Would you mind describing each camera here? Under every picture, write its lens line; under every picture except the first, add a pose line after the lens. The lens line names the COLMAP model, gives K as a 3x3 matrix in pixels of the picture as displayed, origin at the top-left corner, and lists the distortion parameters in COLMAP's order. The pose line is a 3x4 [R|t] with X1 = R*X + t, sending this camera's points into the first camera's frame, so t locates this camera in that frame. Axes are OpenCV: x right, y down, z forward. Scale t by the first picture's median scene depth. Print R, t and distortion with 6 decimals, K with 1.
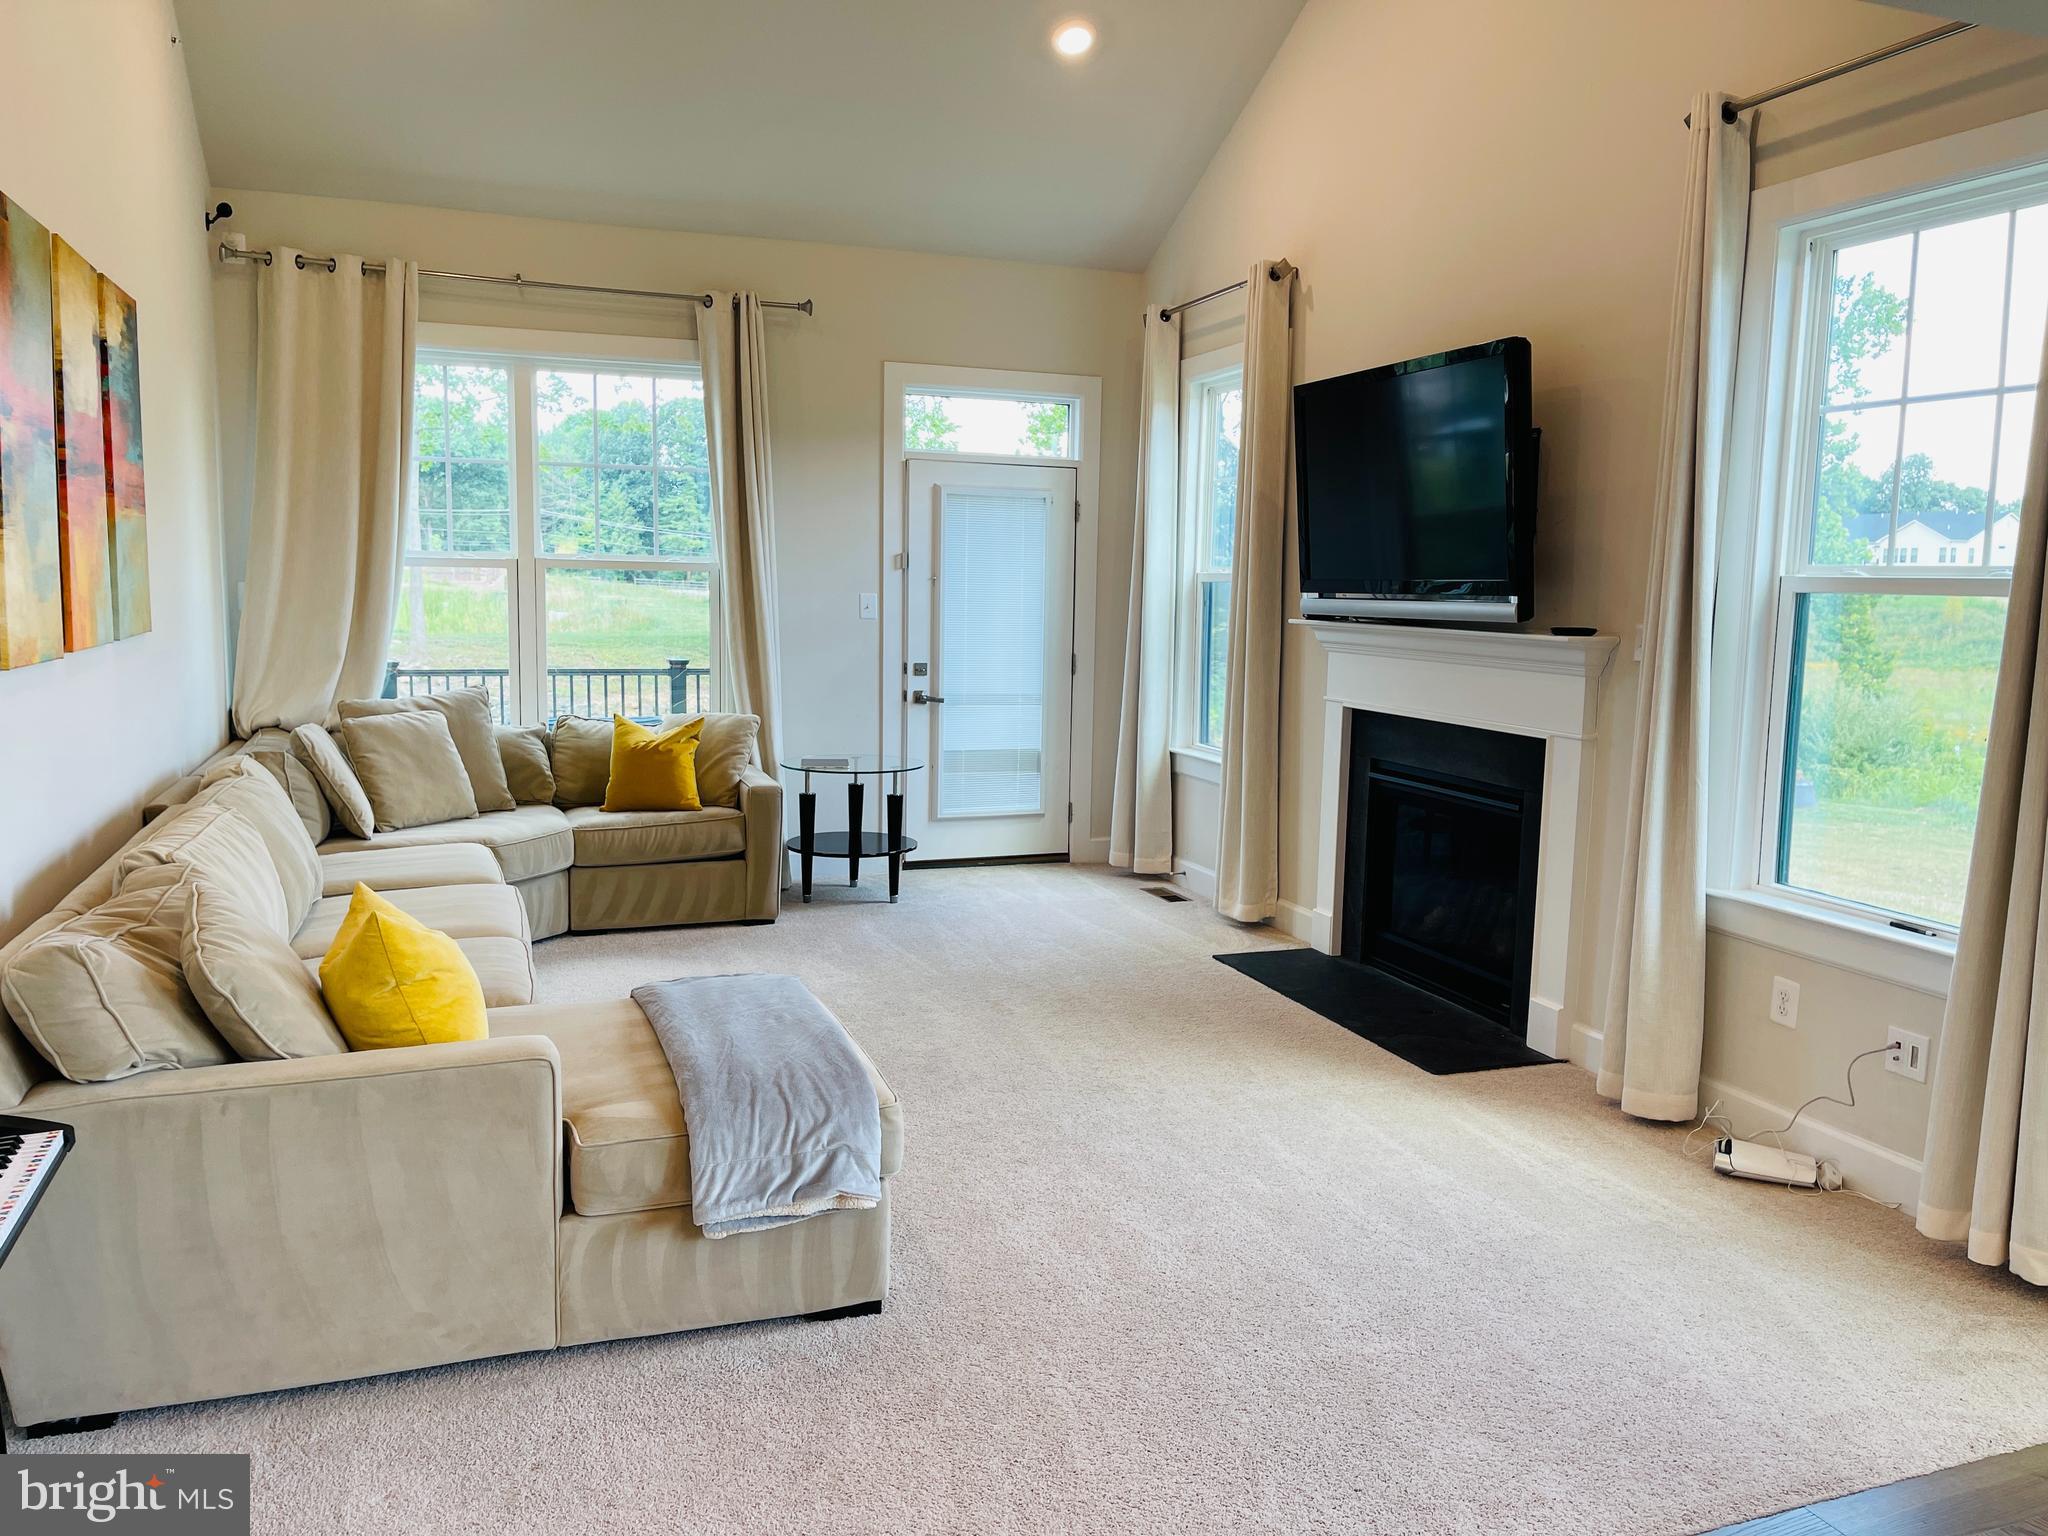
lens RADIAL K [[1553.8, 0, 1040.6], [0, 1553.8, 782.7], [0, 0, 1]] dist [0.074616, -0.089546]
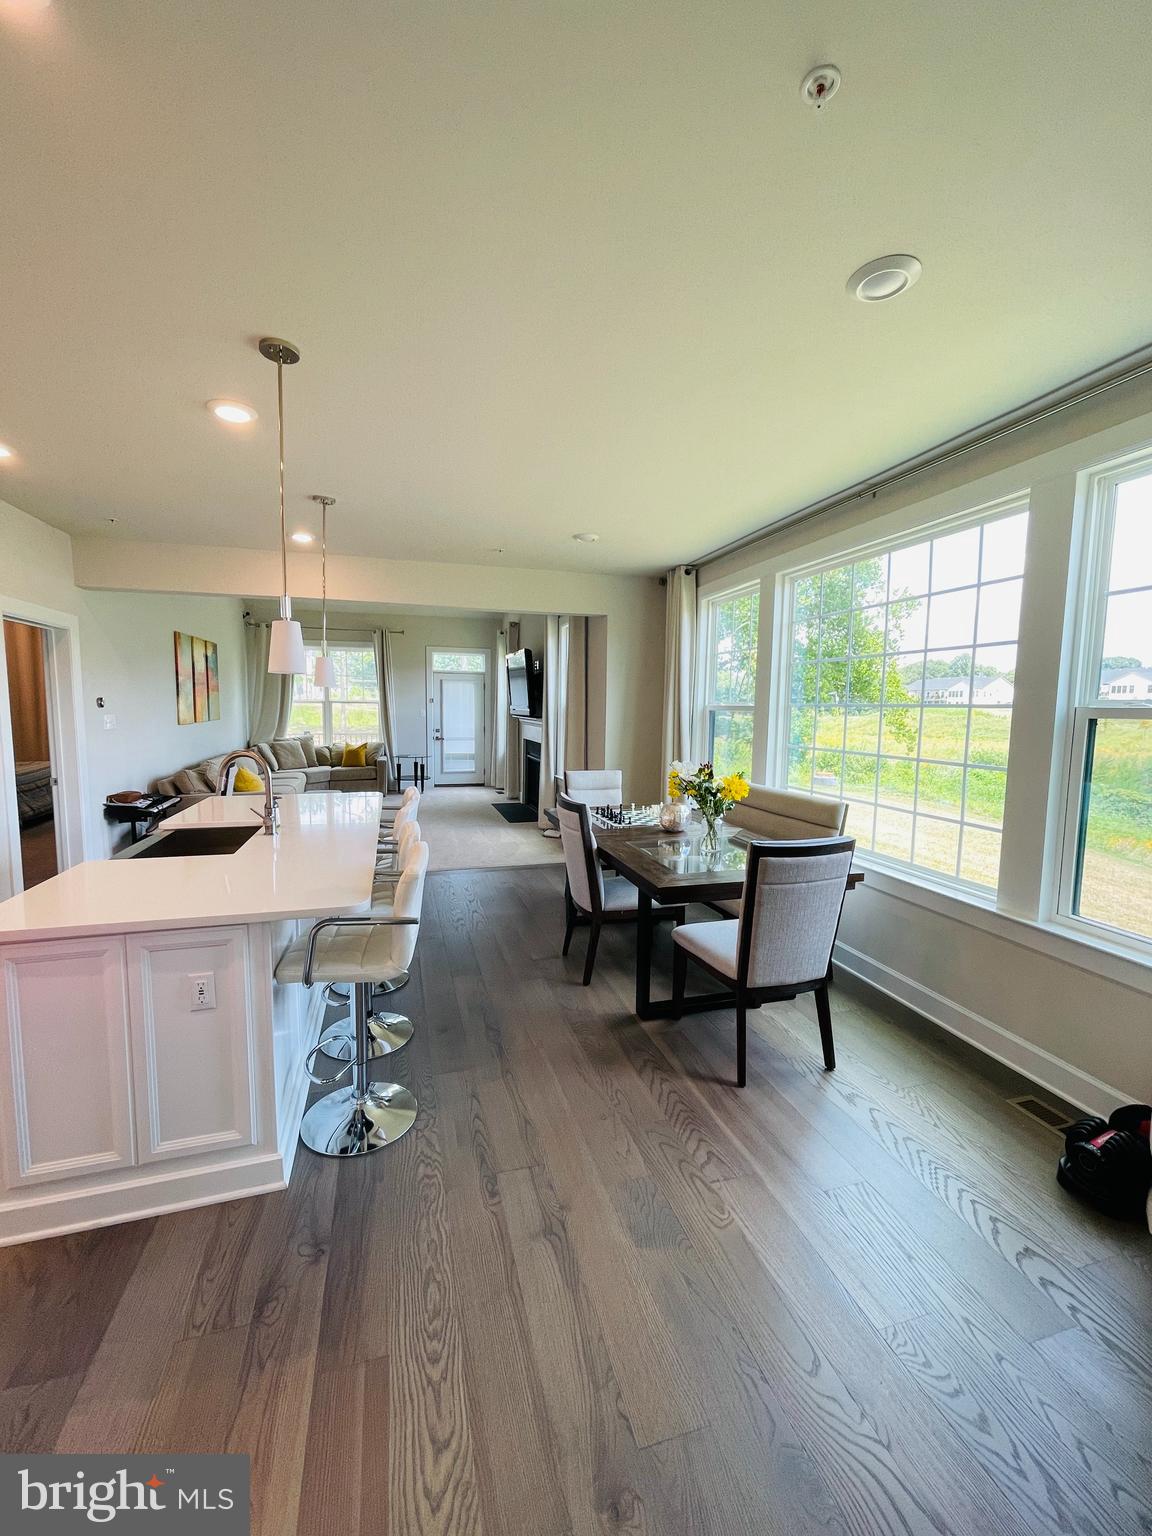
lens RADIAL K [[623.8, 0, 576.0], [0, 623.8, 768.0], [0, 0, 1]] dist [0.000679, -0.000205]
pose [[0.998301, 0.001078, -0.058260, 0.366027], [-0.002711, 0.999606, -0.027955, 0.059398], [0.058207, 0.028065, 0.997910, -0.462116]]
